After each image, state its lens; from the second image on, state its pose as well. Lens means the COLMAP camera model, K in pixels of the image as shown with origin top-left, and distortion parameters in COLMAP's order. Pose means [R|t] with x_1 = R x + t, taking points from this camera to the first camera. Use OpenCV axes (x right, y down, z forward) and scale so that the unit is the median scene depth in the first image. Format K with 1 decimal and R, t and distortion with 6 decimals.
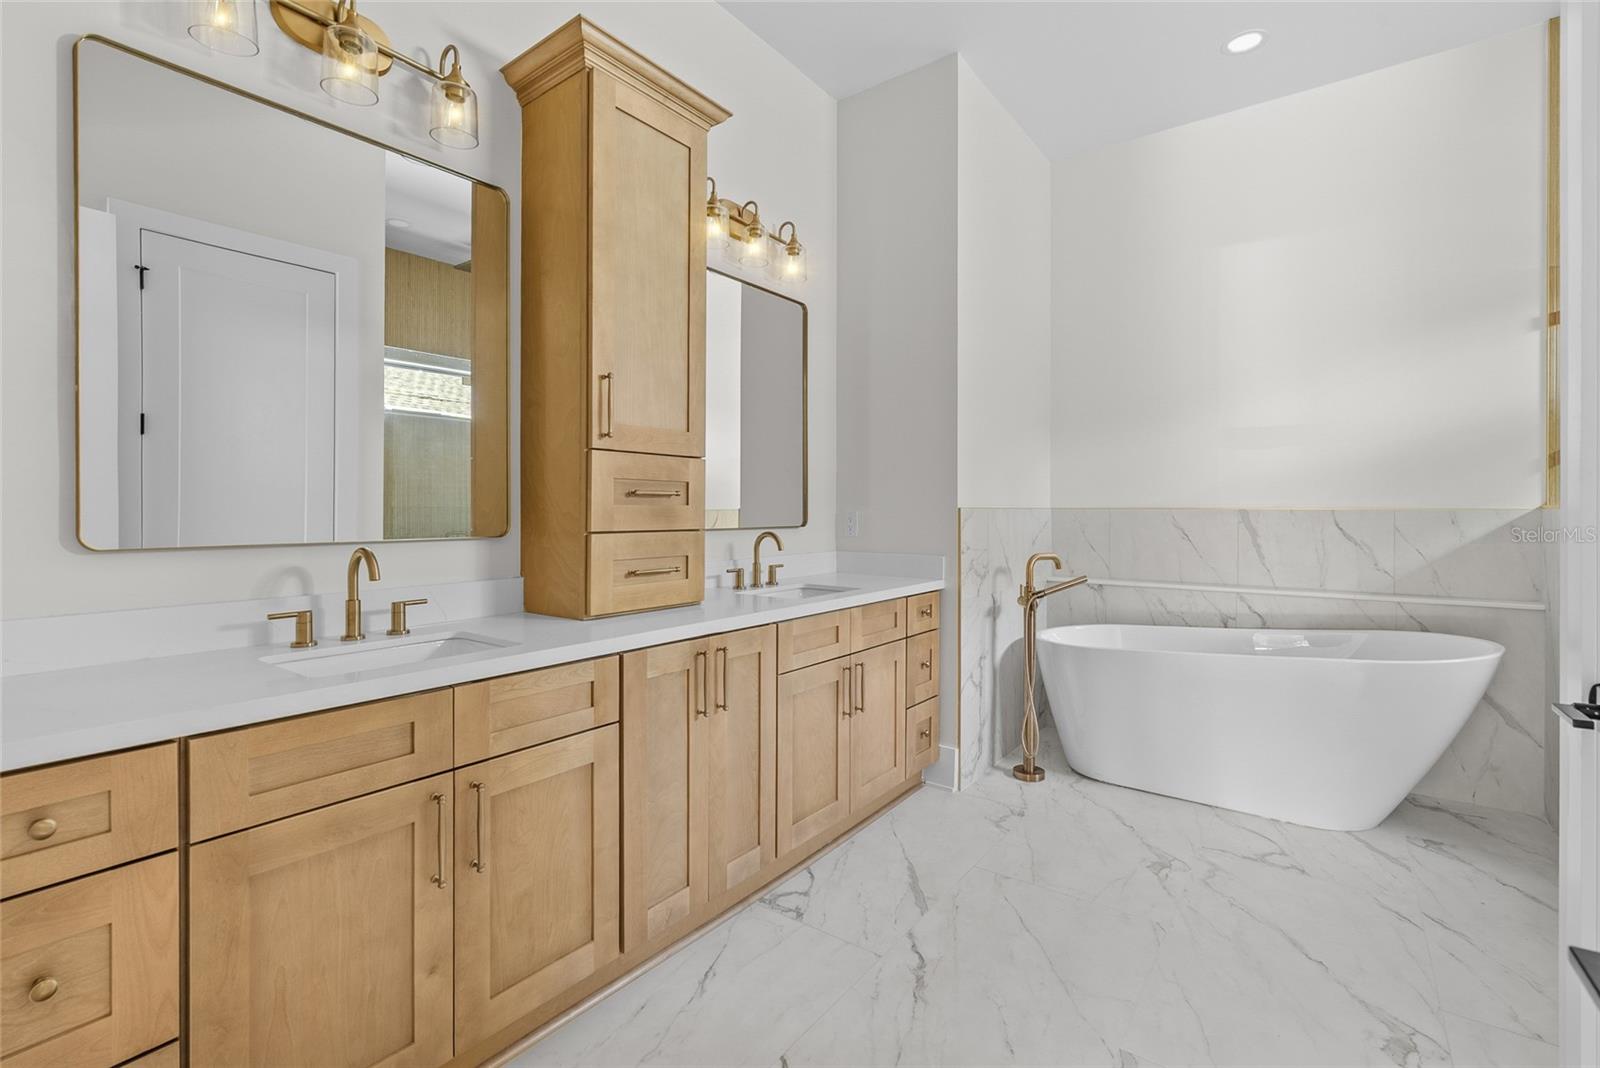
lens RADIAL K [[727.3, 0, 798.9], [0, 727.3, 522.9], [0, 0, 1]] dist [-0.003617, 0.000899]
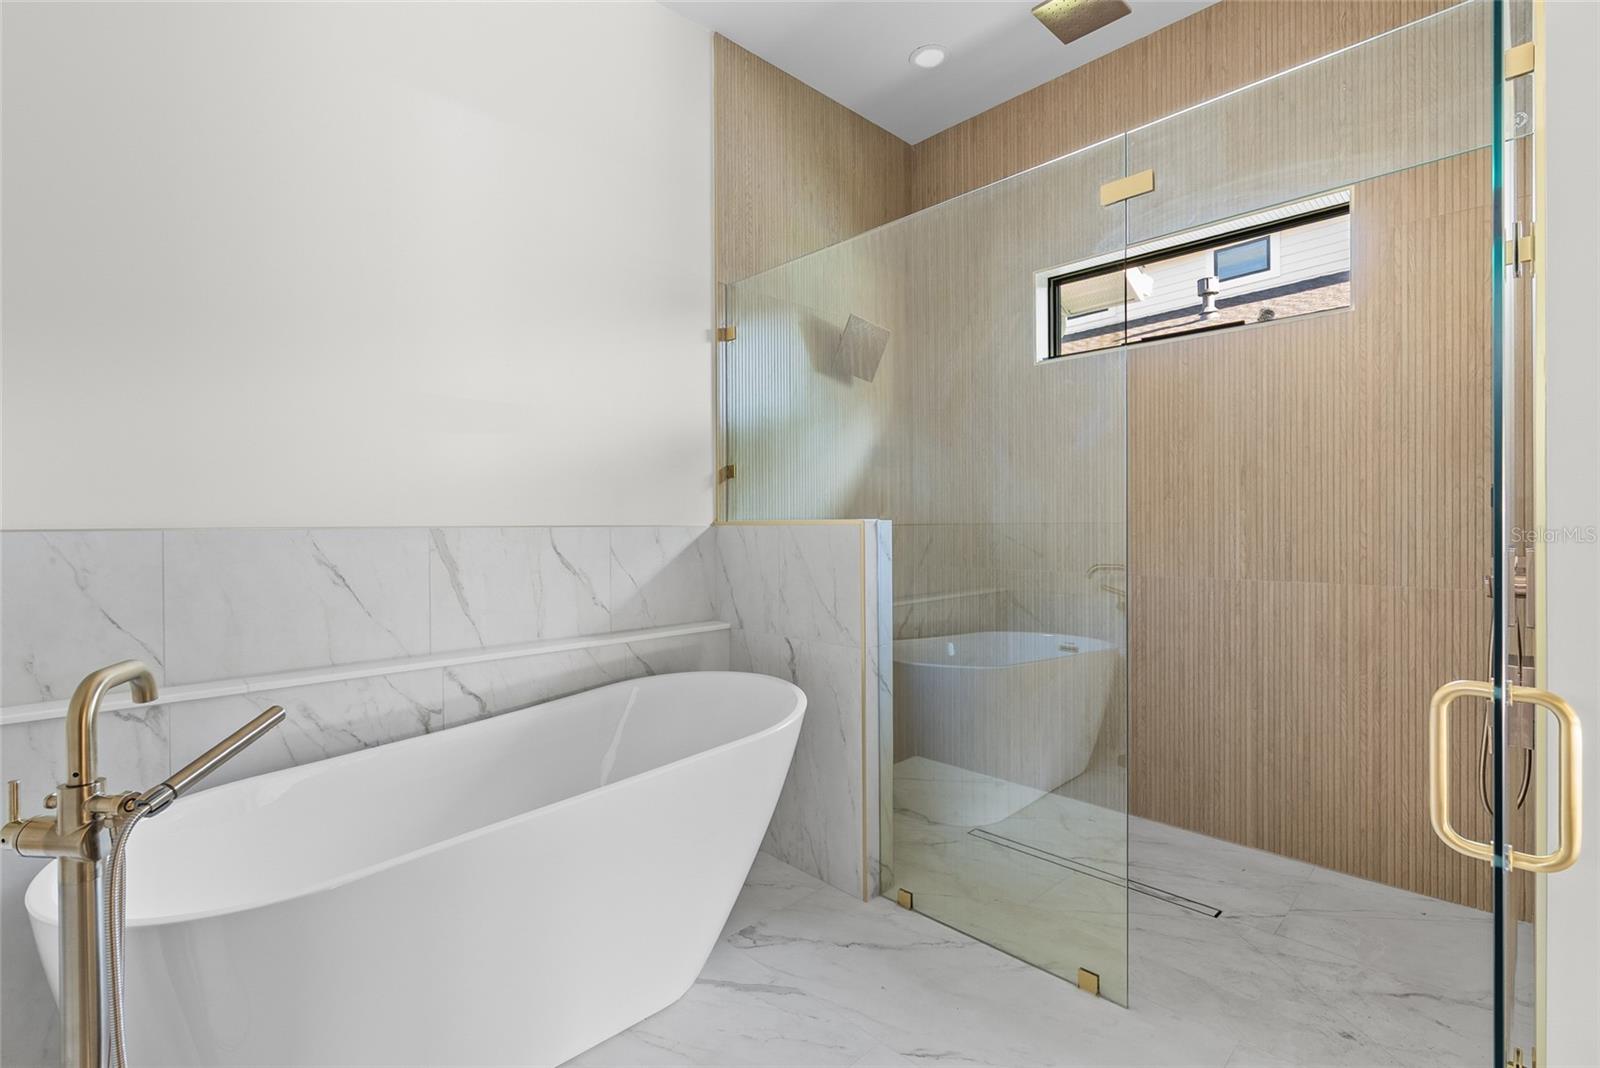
lens RADIAL K [[727.3, 0, 800.2], [0, 727.3, 526.1], [0, 0, 1]] dist [-0.003617, 0.000899]
pose [[0.147121, -0.010833, 0.989059, 0.056438], [0.018358, 0.999798, 0.008220, -0.021440], [-0.988948, 0.016948, 0.147290, 0.653560]]
